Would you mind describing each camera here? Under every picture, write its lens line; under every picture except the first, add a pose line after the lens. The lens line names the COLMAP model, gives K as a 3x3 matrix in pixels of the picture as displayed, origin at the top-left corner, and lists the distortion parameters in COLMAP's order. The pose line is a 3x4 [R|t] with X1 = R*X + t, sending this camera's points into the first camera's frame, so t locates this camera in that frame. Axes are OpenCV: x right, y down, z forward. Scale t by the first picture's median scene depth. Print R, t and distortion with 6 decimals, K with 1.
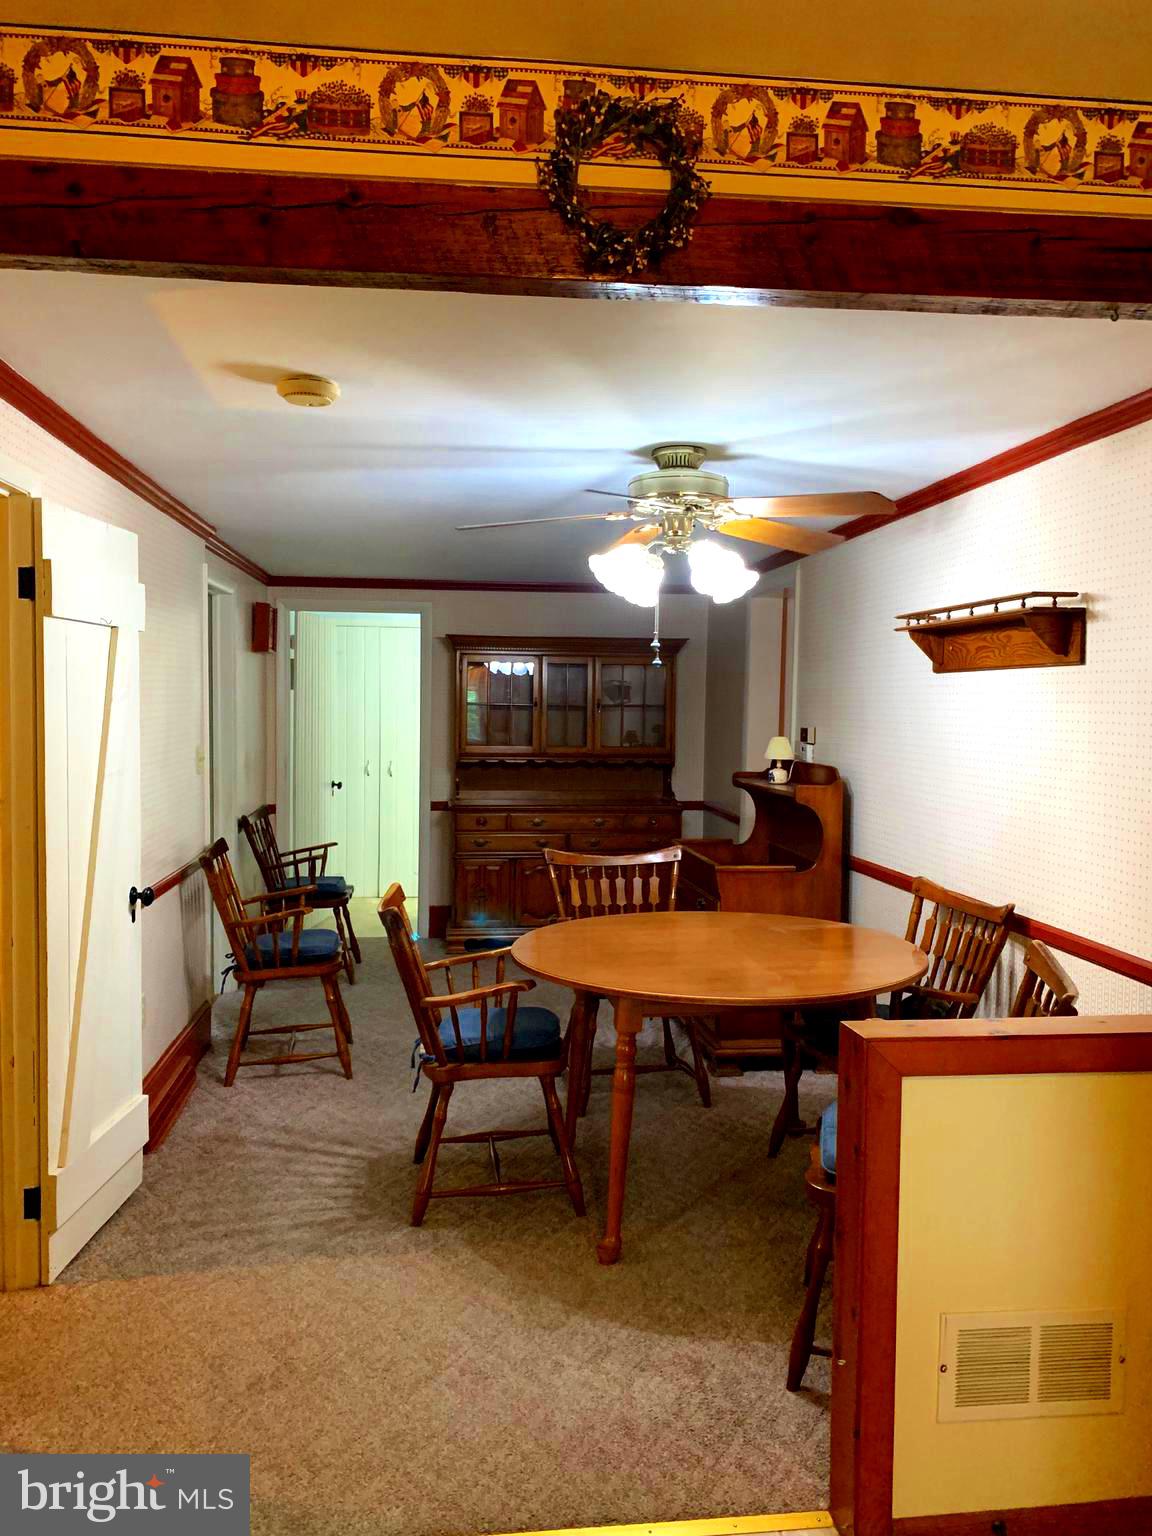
lens RADIAL K [[1175.7, 0, 572.2], [0, 1175.7, 752.6], [0, 0, 1]] dist [0.031502, -0.041007]
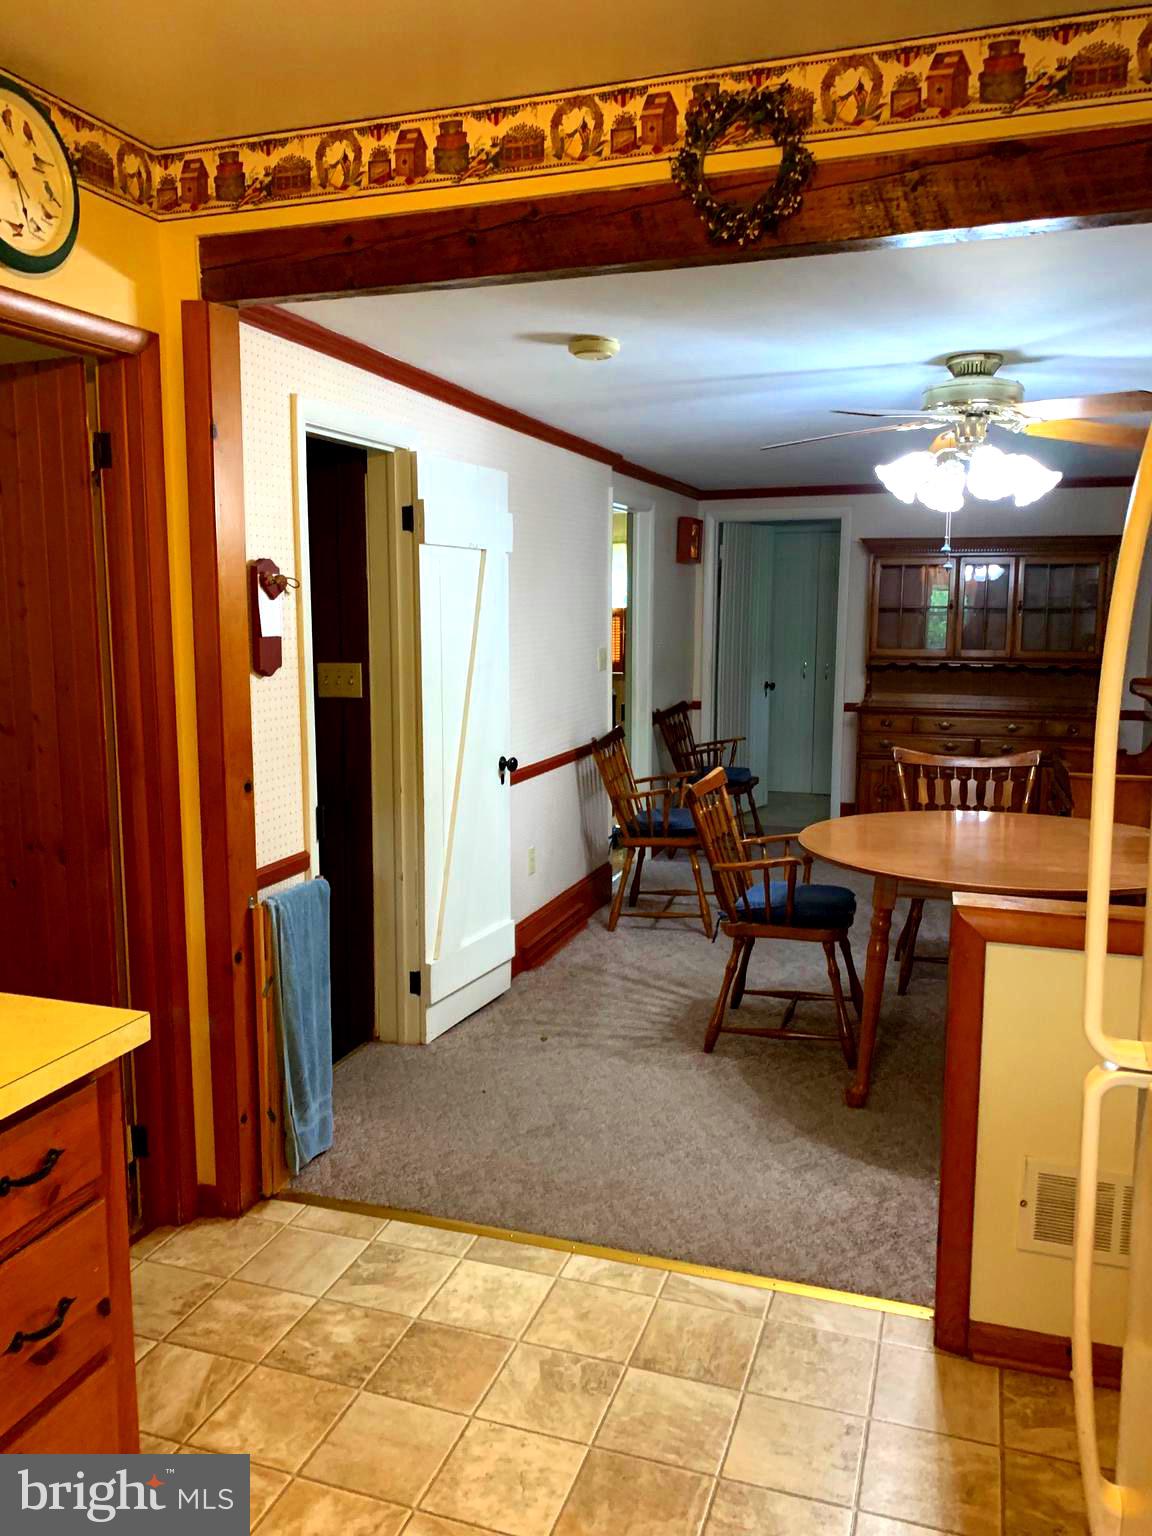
lens RADIAL K [[1175.7, 0, 573.6], [0, 1175.7, 755.1], [0, 0, 1]] dist [0.031502, -0.041007]
pose [[0.902140, 0.048607, -0.428697, 0.253973], [-0.012902, 0.996228, 0.085804, 0.003934], [0.431250, -0.071876, 0.899365, -0.106265]]
